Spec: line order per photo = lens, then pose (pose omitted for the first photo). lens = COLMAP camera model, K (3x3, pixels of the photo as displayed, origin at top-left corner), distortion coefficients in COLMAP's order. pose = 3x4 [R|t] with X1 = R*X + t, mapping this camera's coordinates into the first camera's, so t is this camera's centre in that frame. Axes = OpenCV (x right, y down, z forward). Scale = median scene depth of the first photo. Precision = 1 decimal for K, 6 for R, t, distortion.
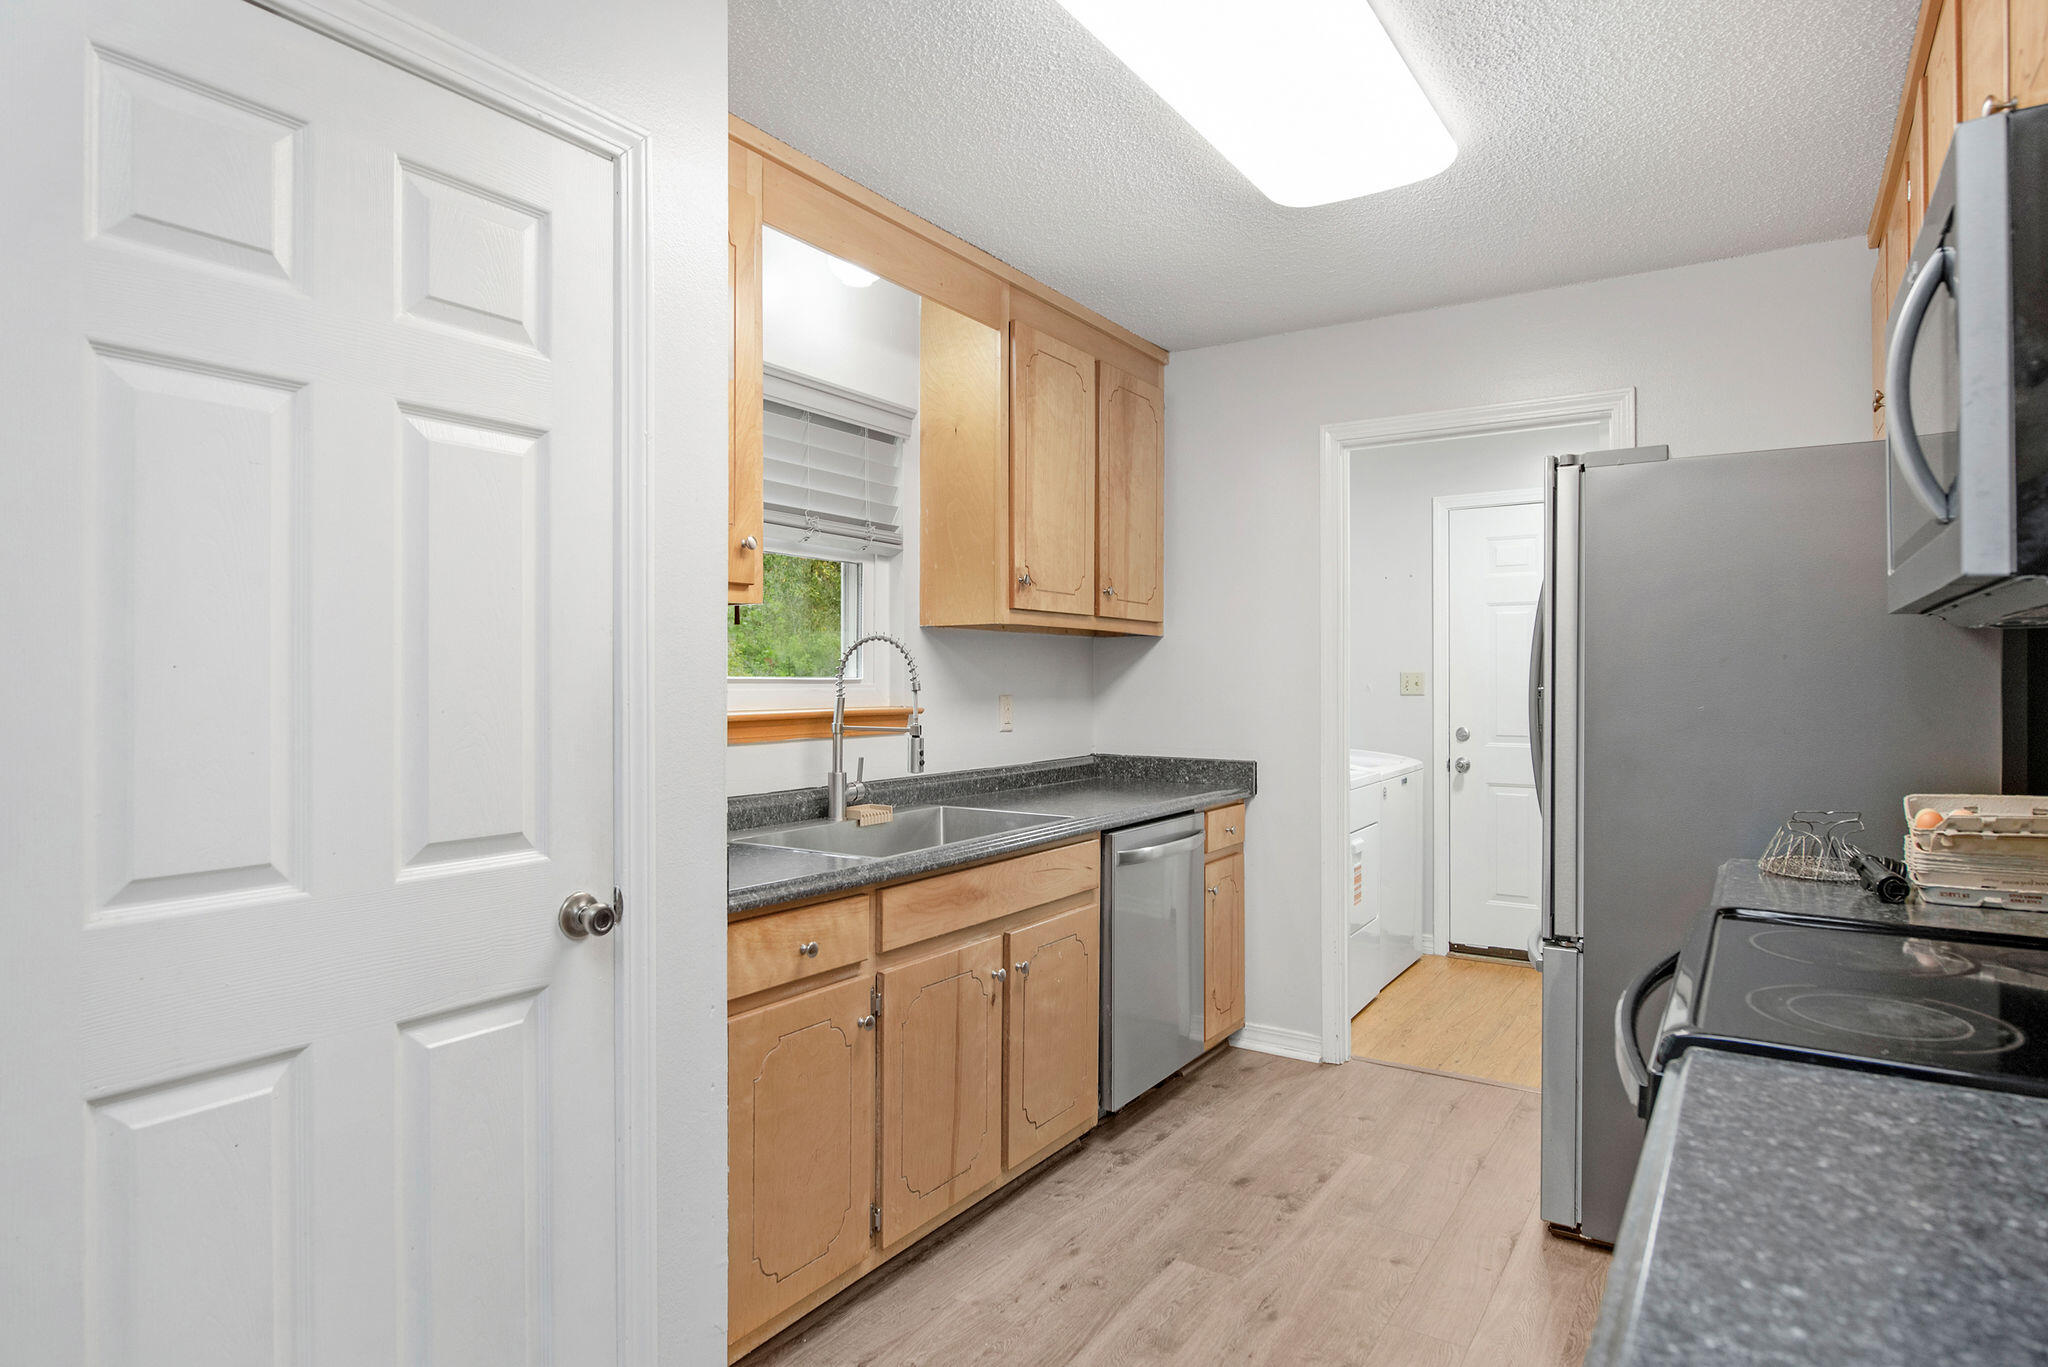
lens RADIAL K [[1091.0, 0, 985.7], [0, 1091.0, 681.2], [0, 0, 1]] dist [-0.013508, 0.006506]
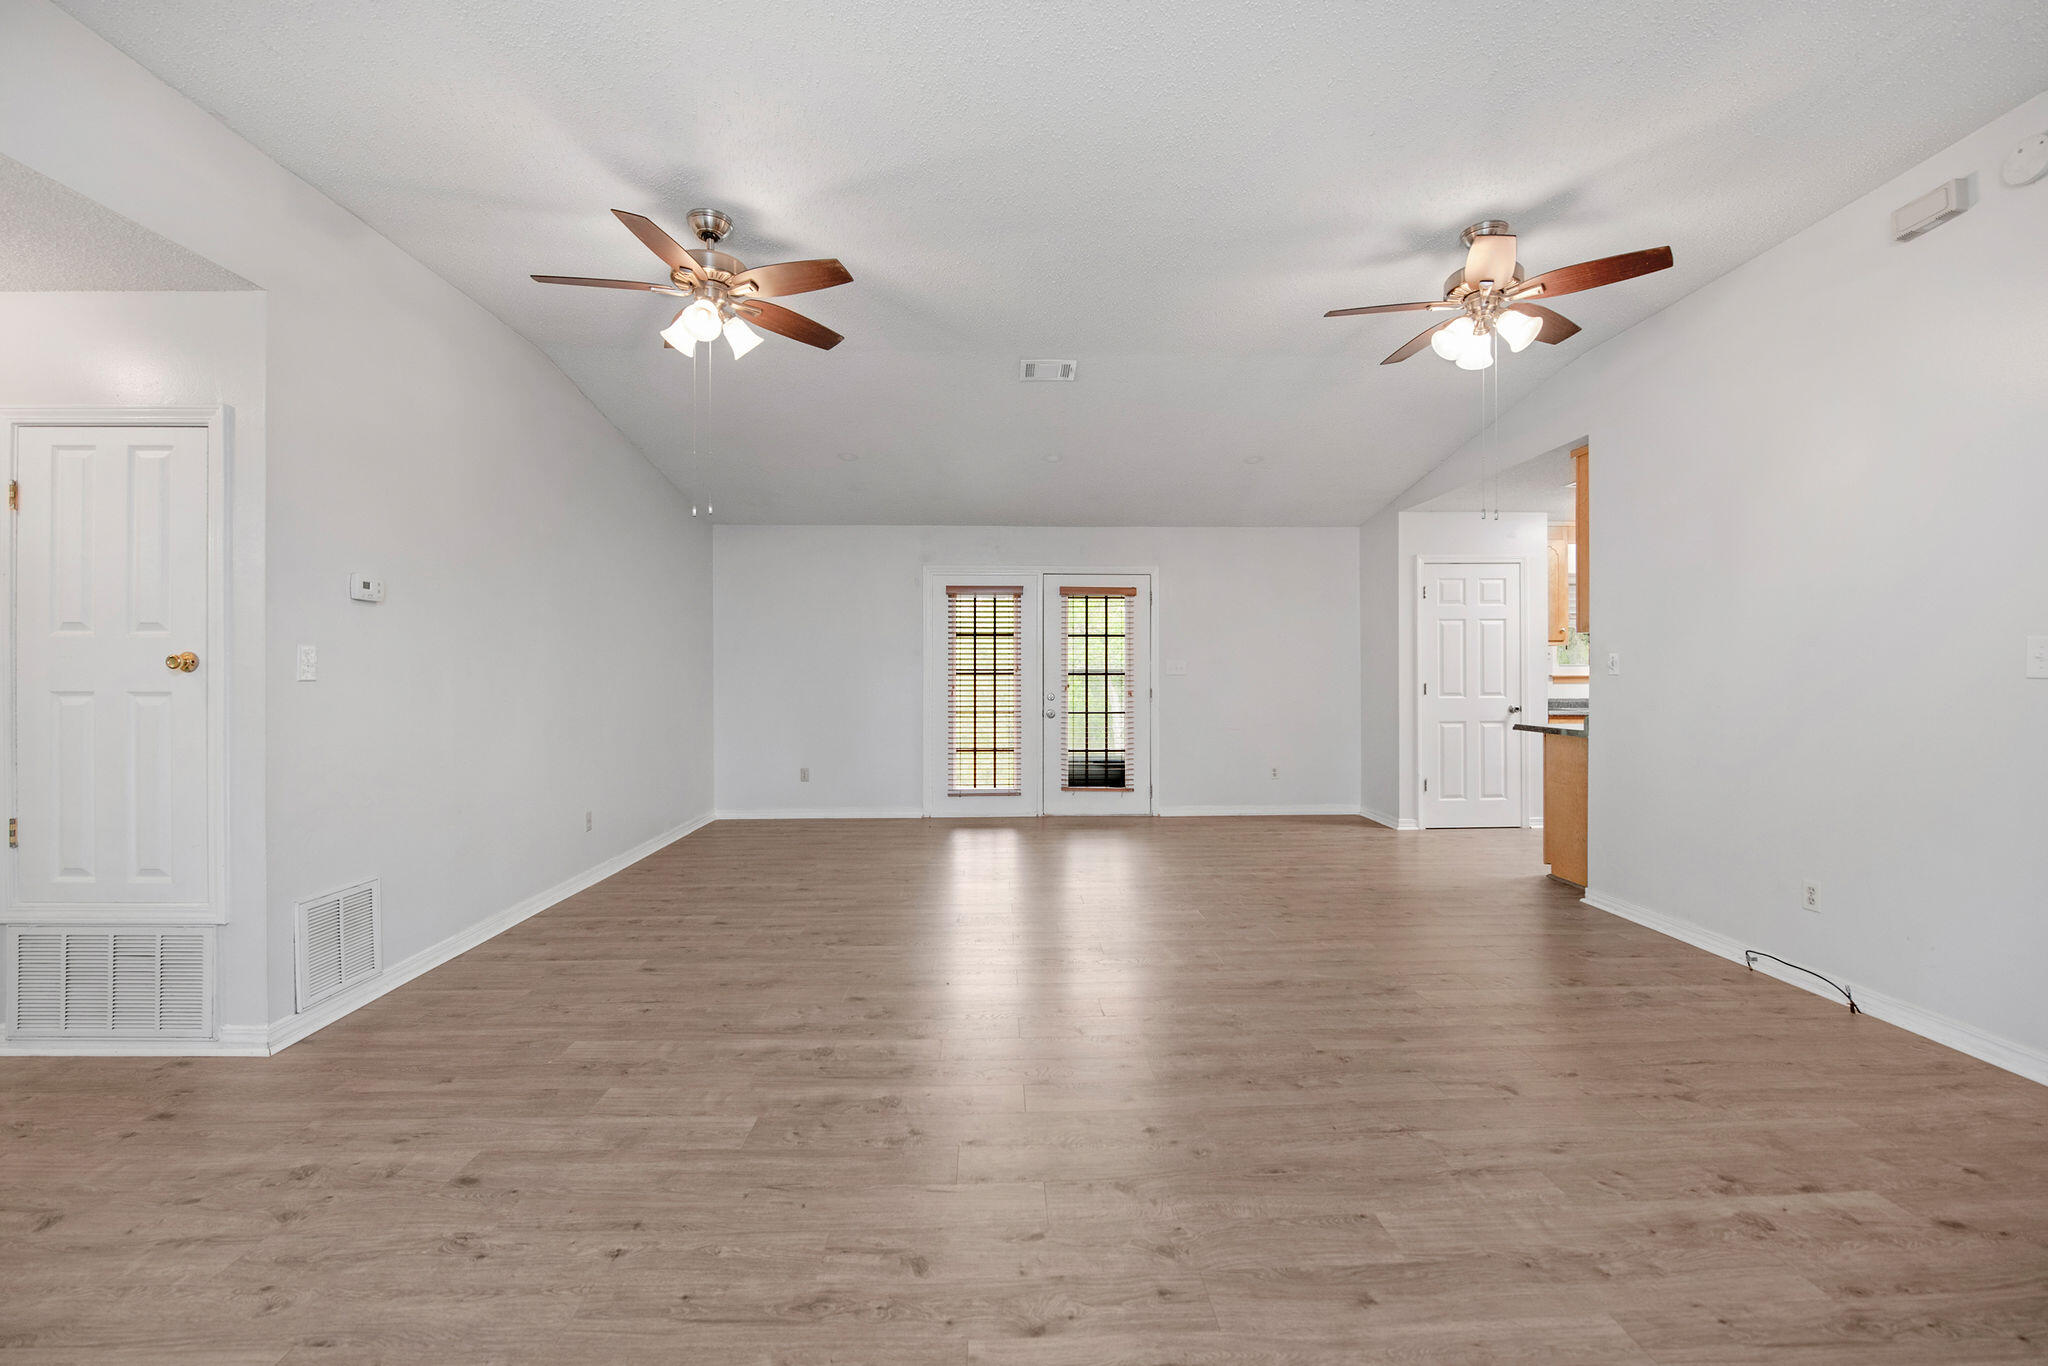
lens RADIAL K [[841.5, 0, 968.5], [0, 841.5, 676.1], [0, 0, 1]] dist [-0.004289, -0.004091]
pose [[0.590611, -0.008886, -0.806907, 1.261925], [0.002965, 0.999957, -0.008842, 0.066821], [0.806951, 0.002830, 0.590612, -3.299921]]
